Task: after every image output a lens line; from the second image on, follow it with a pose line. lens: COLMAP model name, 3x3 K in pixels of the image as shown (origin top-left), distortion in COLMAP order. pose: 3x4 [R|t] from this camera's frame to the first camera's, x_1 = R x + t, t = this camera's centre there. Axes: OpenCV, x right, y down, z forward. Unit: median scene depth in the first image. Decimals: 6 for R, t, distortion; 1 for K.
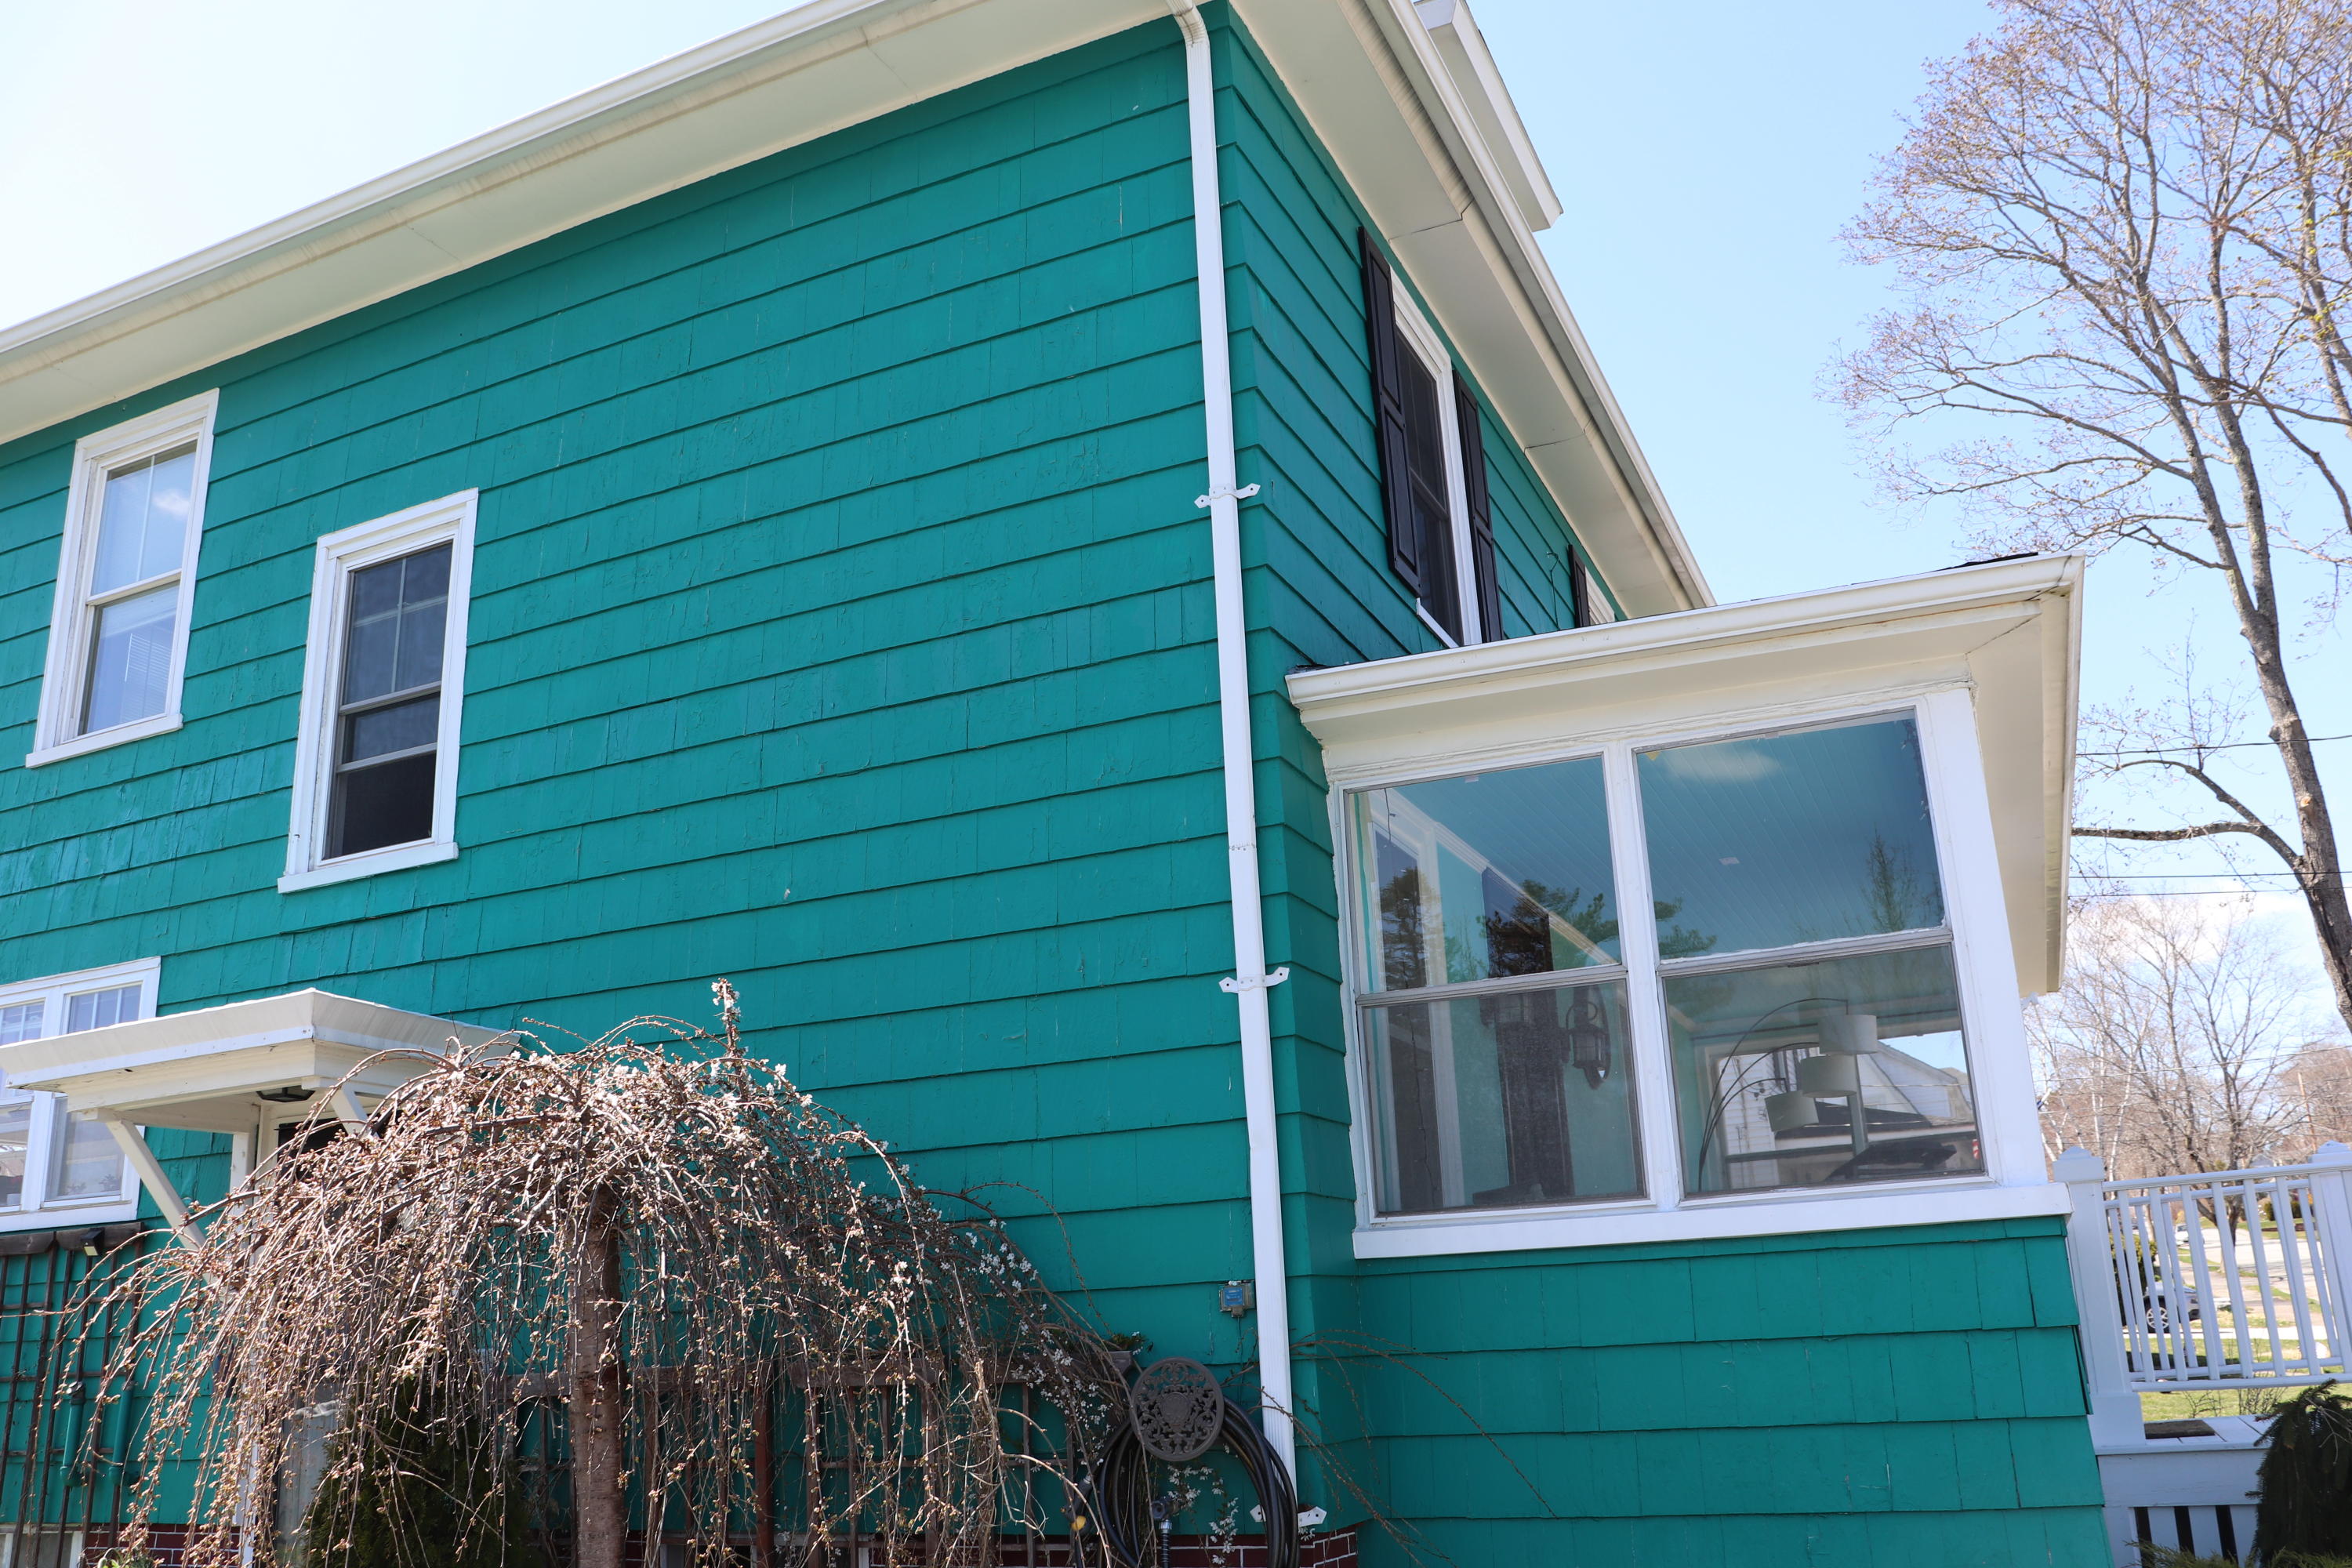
lens RADIAL K [[1928.2, 0, 1190.7], [0, 1928.2, 784.1], [0, 0, 1]] dist [-0.169887, 0.146204]
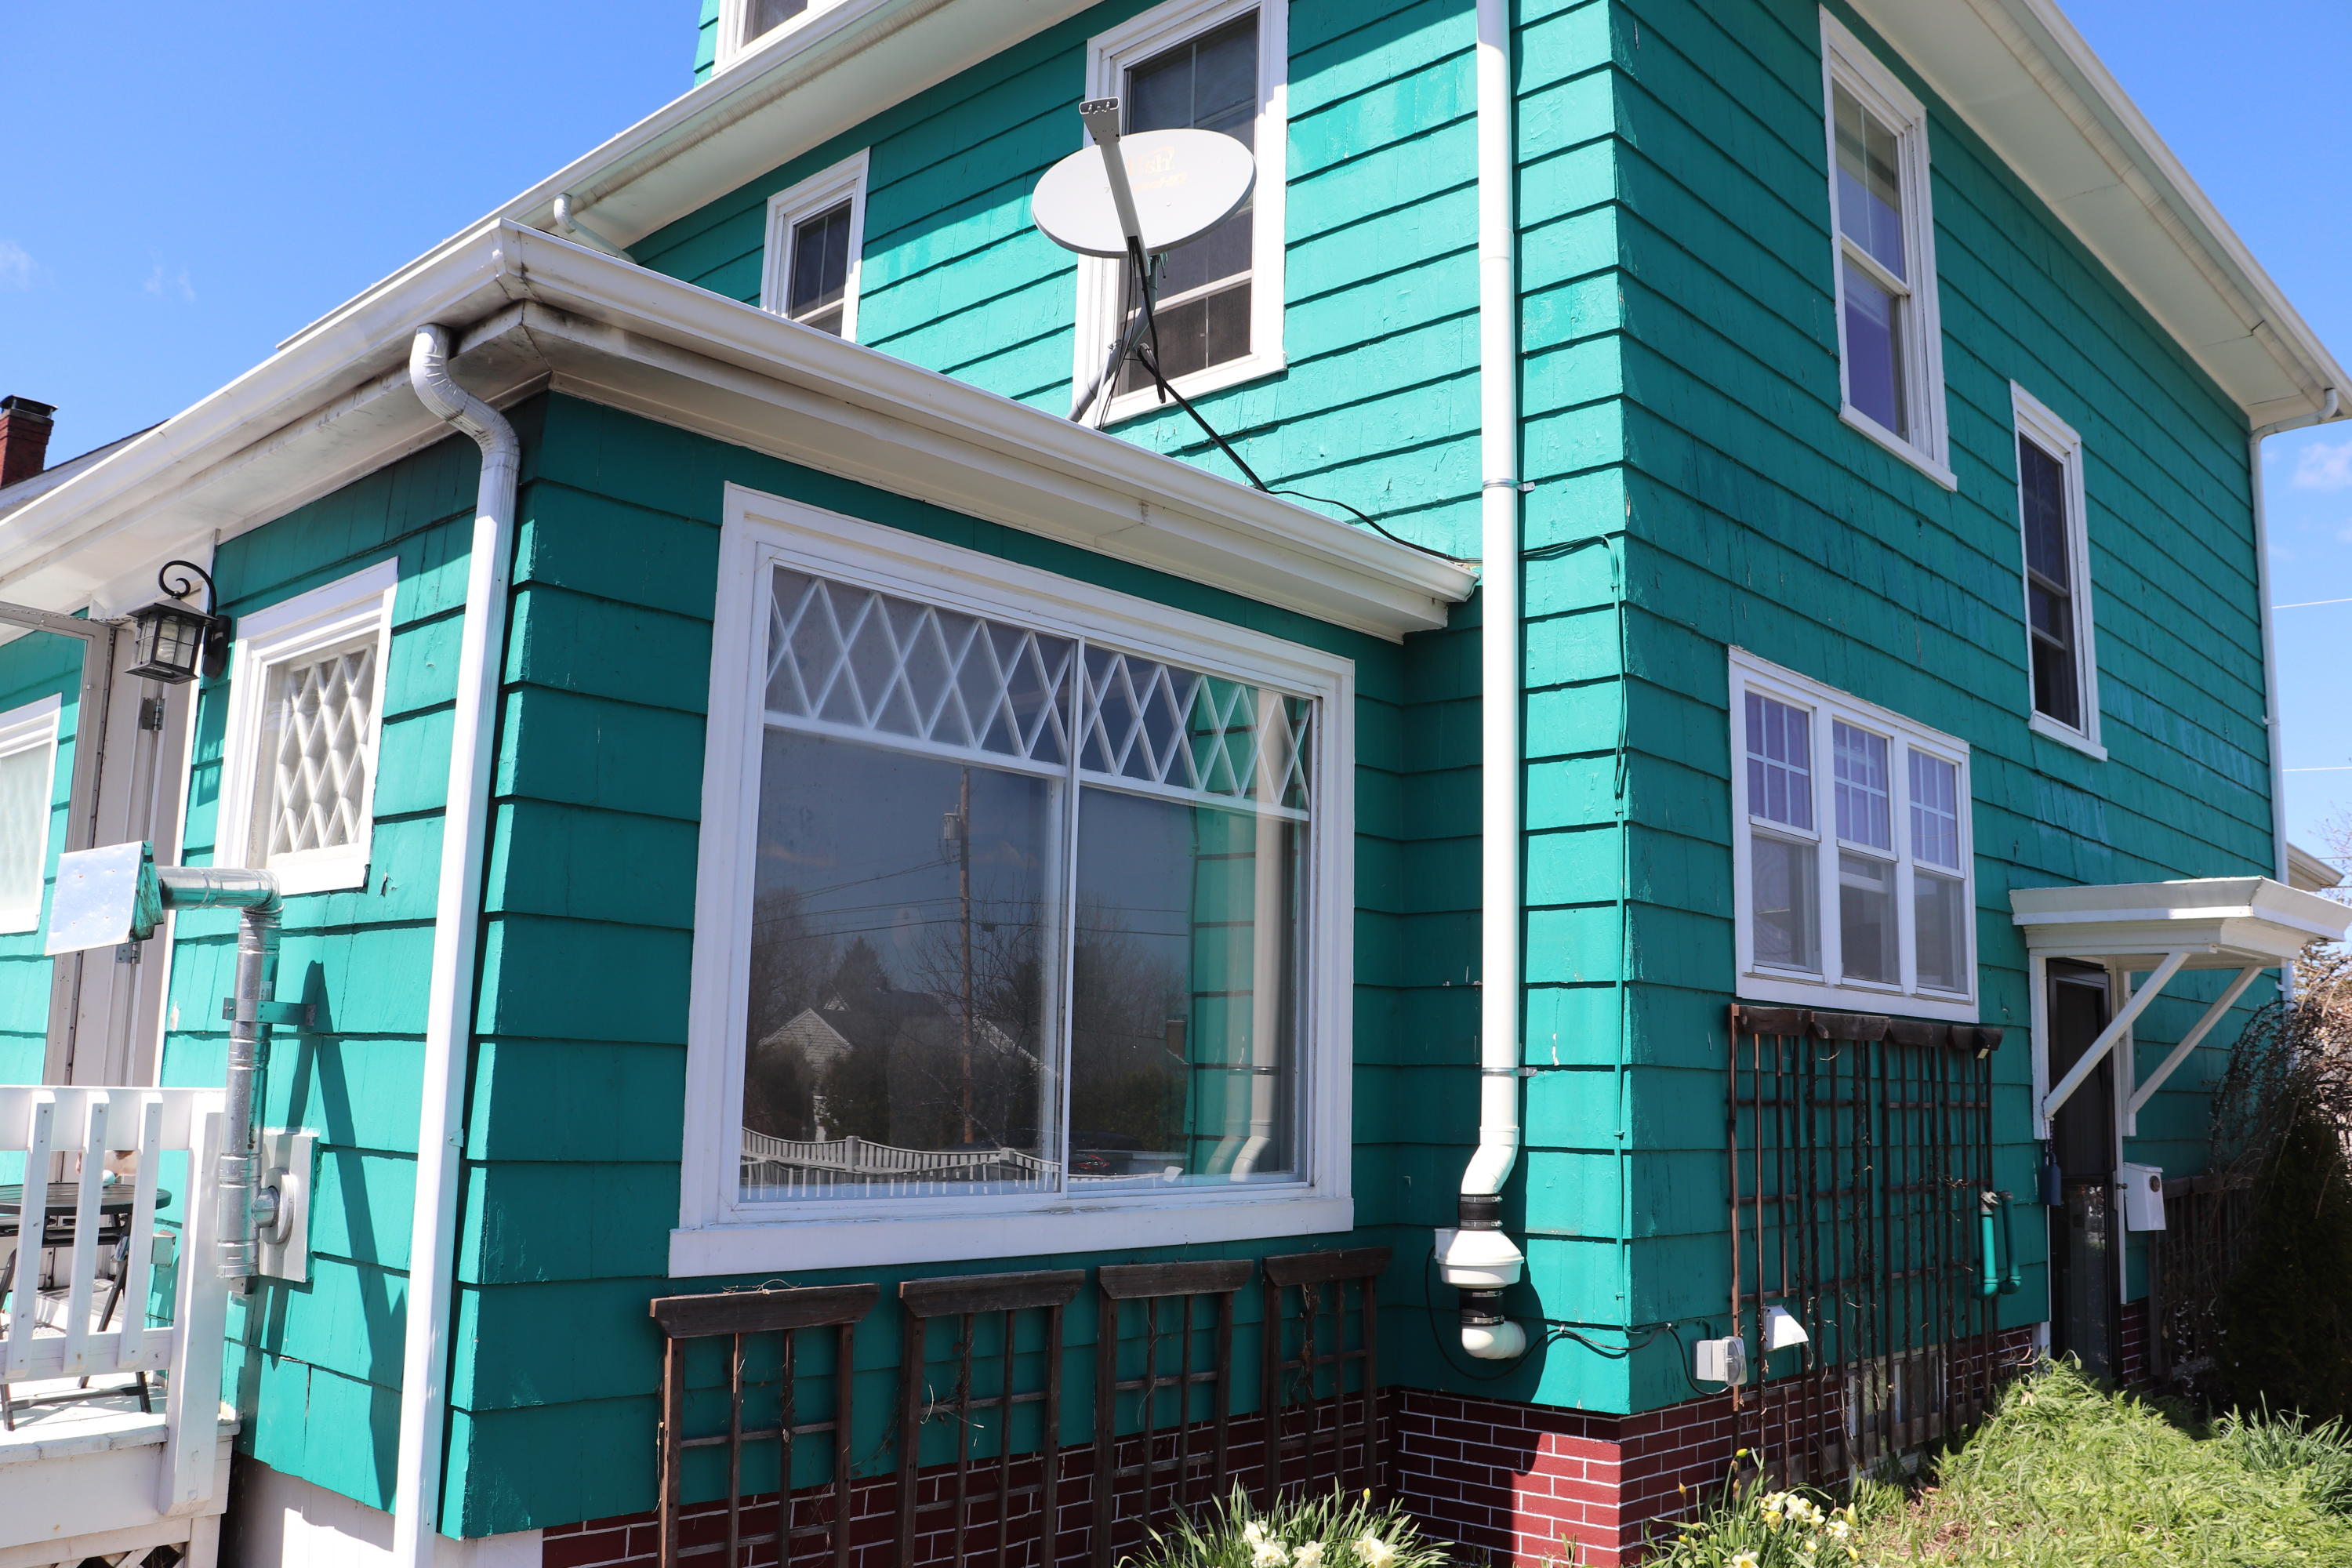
lens RADIAL K [[1928.2, 0, 1186.6], [0, 1928.2, 781.2], [0, 0, 1]] dist [-0.169887, 0.146204]
pose [[0.311040, 0.206320, 0.927732, -1.685809], [-0.315572, 0.943190, -0.103956, 0.361631], [-0.896476, -0.260431, 0.358479, 1.095084]]
